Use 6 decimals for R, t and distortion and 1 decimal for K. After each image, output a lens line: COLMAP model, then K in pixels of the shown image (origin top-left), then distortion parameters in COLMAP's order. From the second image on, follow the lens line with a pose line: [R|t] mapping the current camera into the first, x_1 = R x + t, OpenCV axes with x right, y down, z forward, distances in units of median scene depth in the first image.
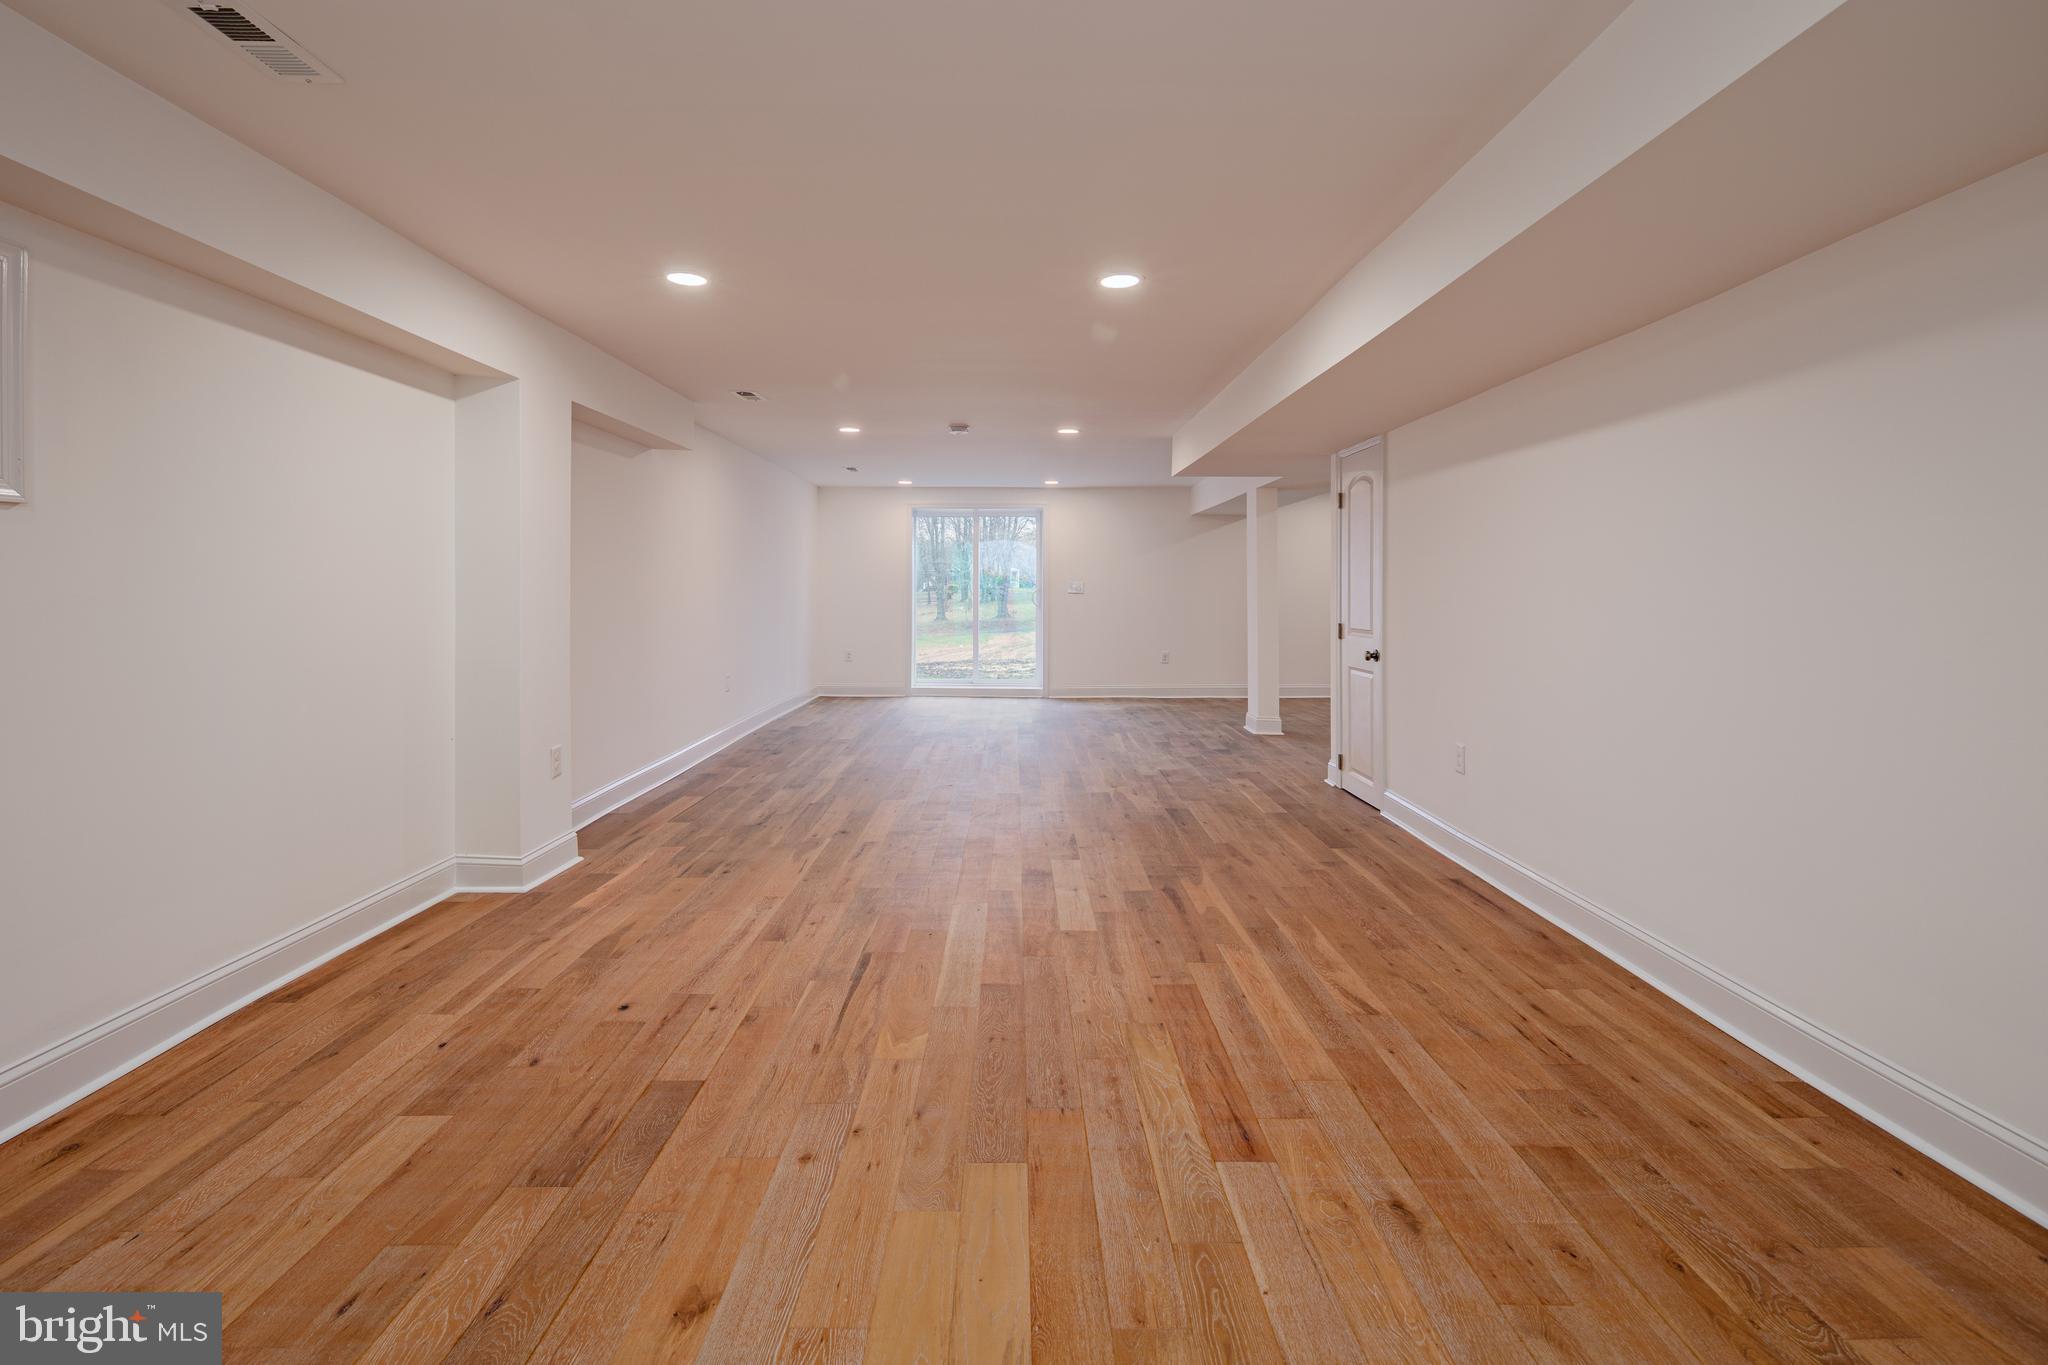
lens RADIAL K [[1000.2, 0, 1008.6], [0, 1000.2, 600.3], [0, 0, 1]] dist [0.002544, -0.003504]
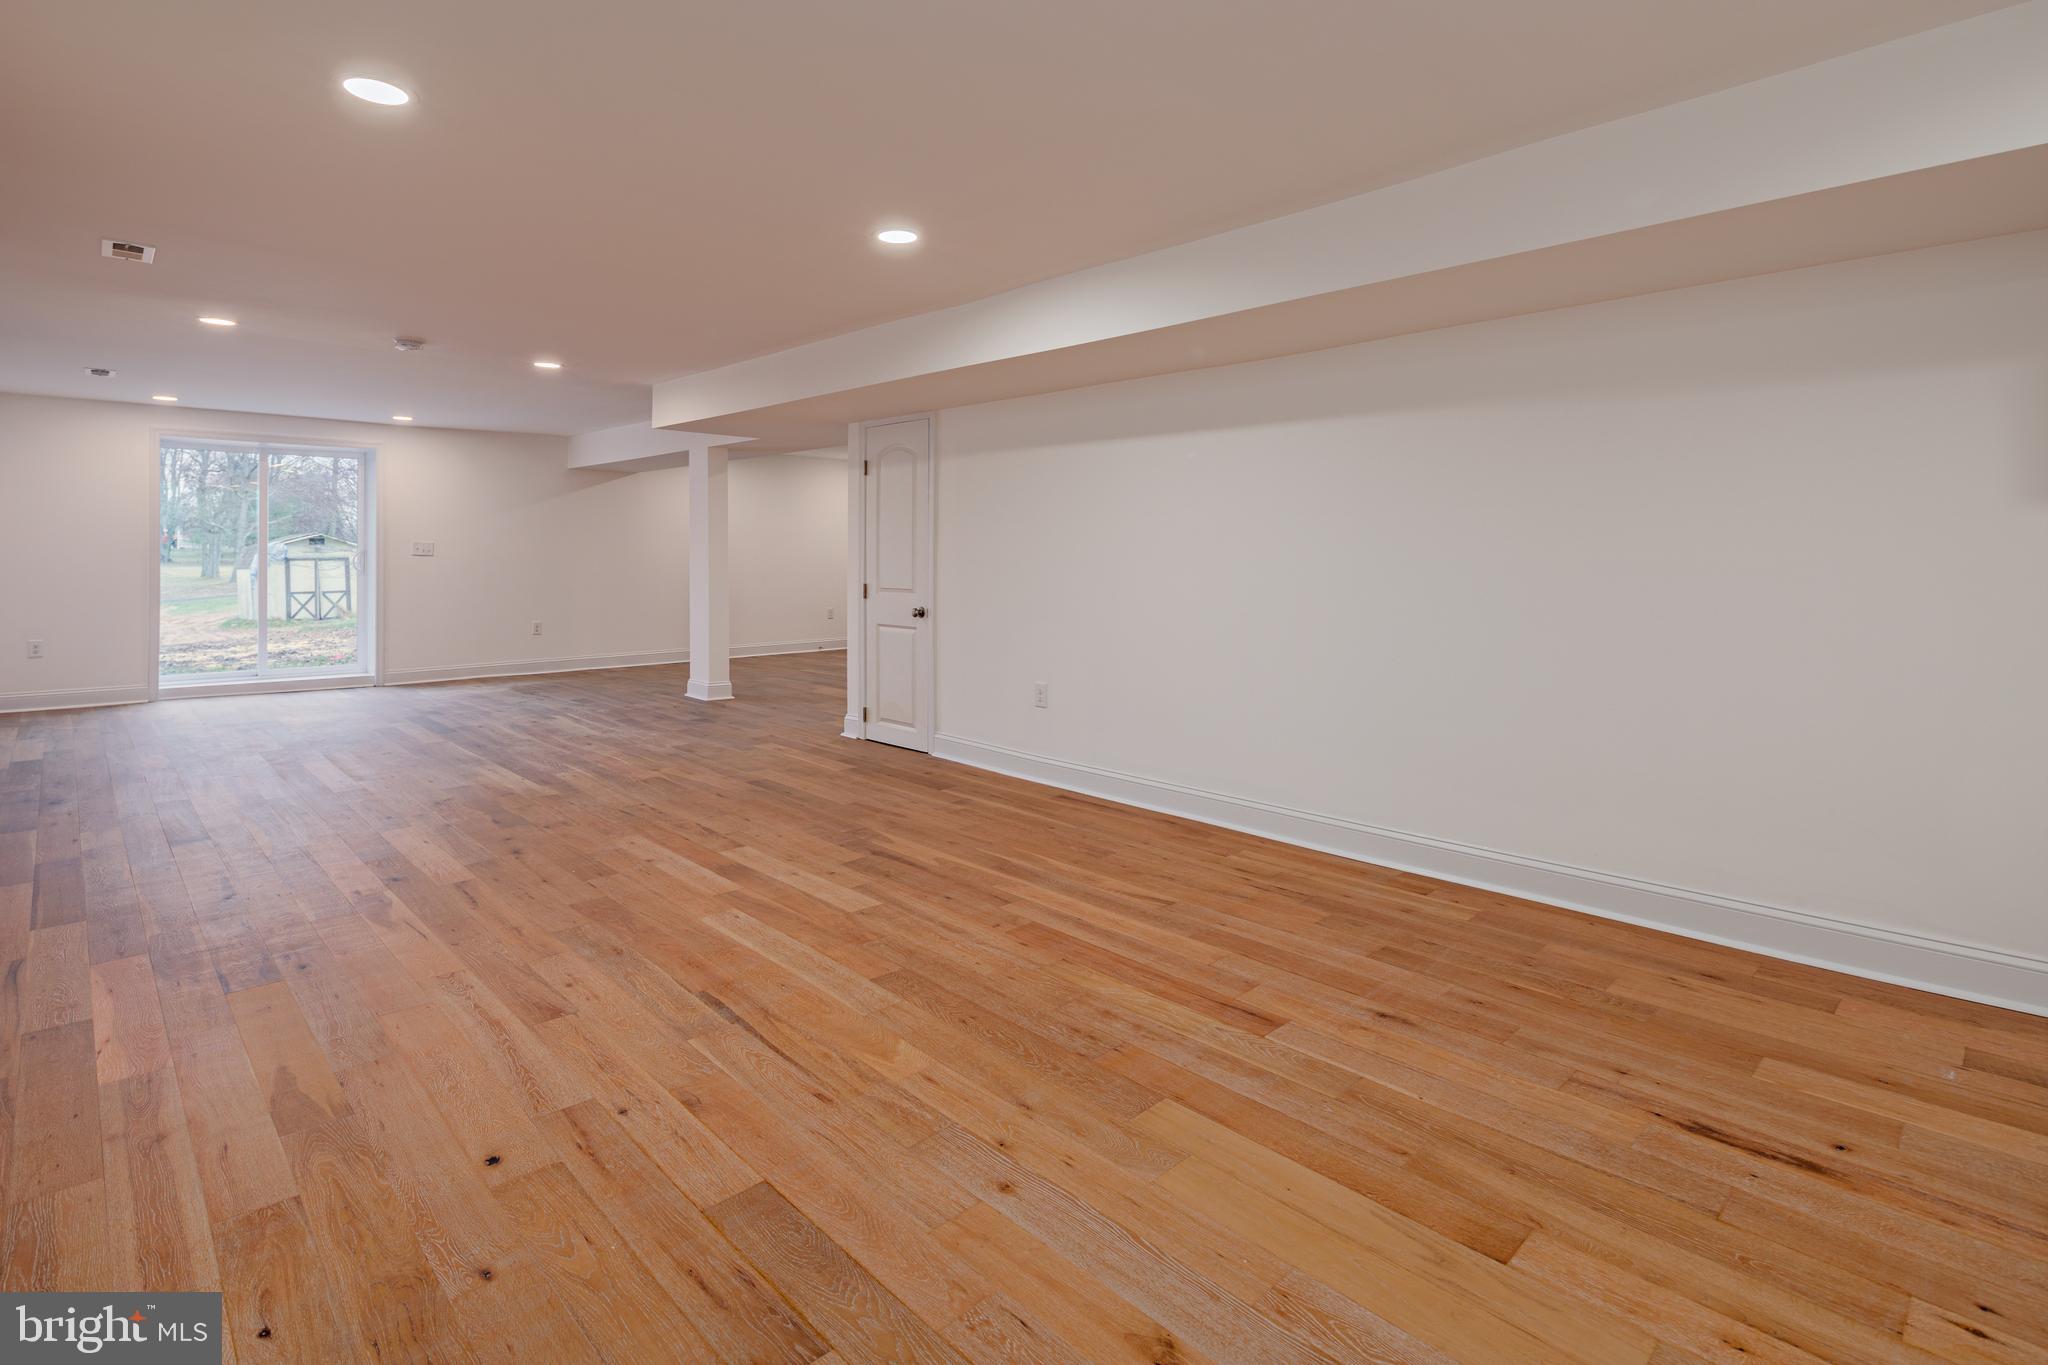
lens RADIAL K [[1000.2, 0, 1008.6], [0, 1000.2, 600.3], [0, 0, 1]] dist [0.002544, -0.003504]
pose [[0.721322, -0.032526, 0.691835, -0.633014], [0.005930, 0.999150, 0.040791, -0.004804], [-0.692574, -0.025321, 0.720902, 0.285498]]
